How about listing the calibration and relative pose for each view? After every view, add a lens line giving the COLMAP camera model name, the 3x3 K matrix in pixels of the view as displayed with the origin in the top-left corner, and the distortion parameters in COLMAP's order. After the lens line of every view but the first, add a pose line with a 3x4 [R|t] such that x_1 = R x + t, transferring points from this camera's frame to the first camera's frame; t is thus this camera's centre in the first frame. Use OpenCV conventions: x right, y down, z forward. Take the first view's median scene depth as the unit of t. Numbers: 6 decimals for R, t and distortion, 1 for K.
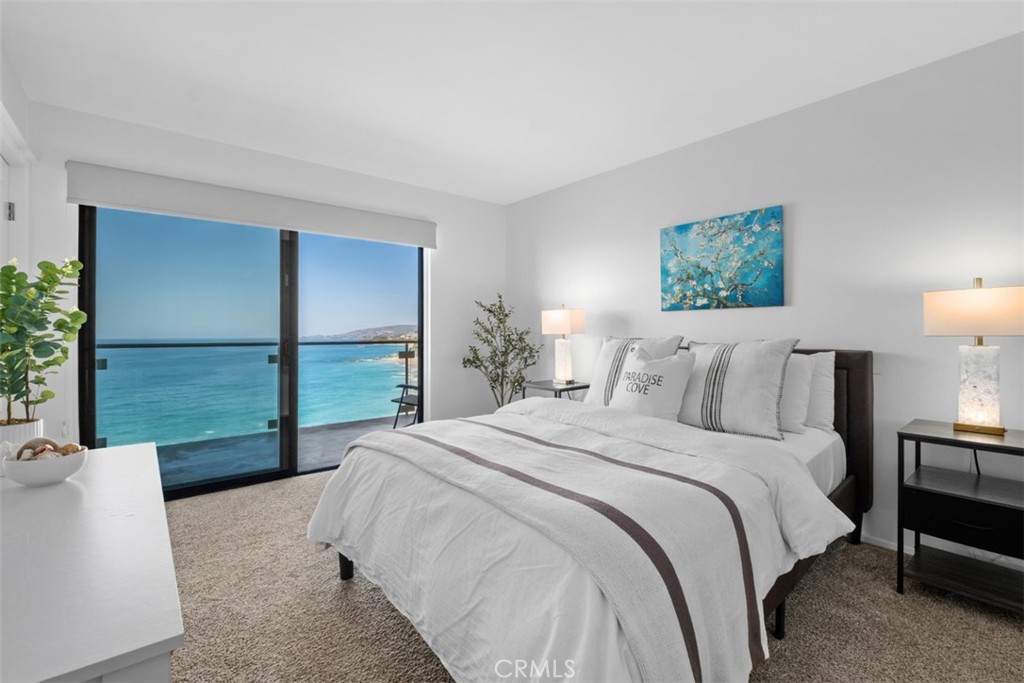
lens RADIAL K [[440.0, 0, 513.1], [0, 440.0, 342.4], [0, 0, 1]] dist [0.004822, -0.005159]
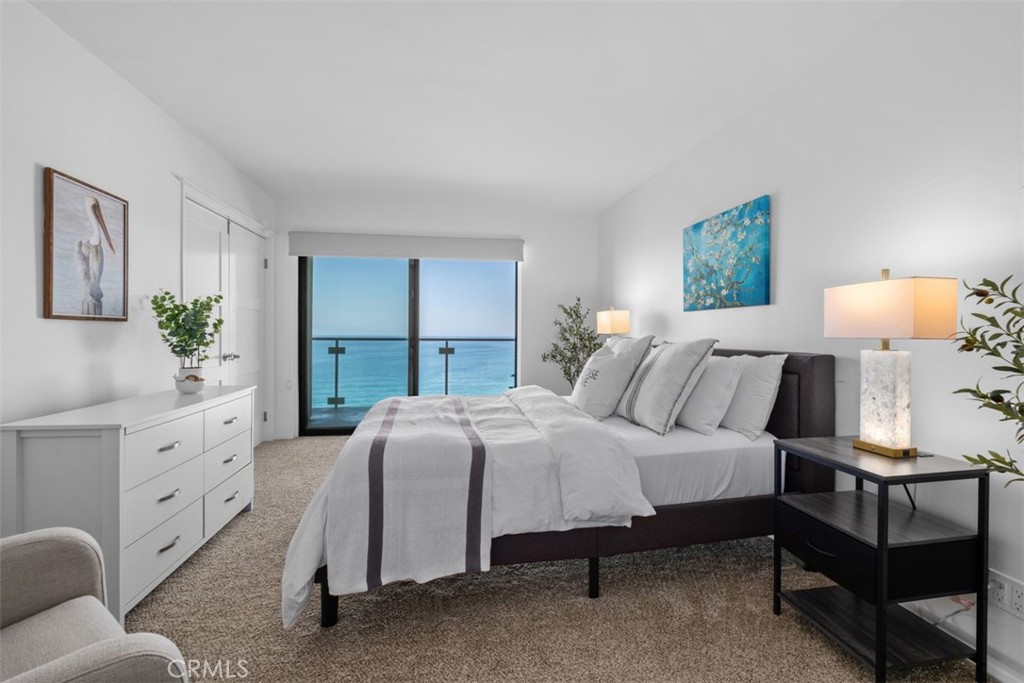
lens RADIAL K [[440.0, 0, 517.0], [0, 440.0, 346.7], [0, 0, 1]] dist [0.004822, -0.005159]
pose [[0.863281, 0.023915, -0.504156, 0.568399], [-0.018857, 0.999708, 0.015133, 0.000959], [0.504370, -0.003557, 0.863480, -0.052972]]
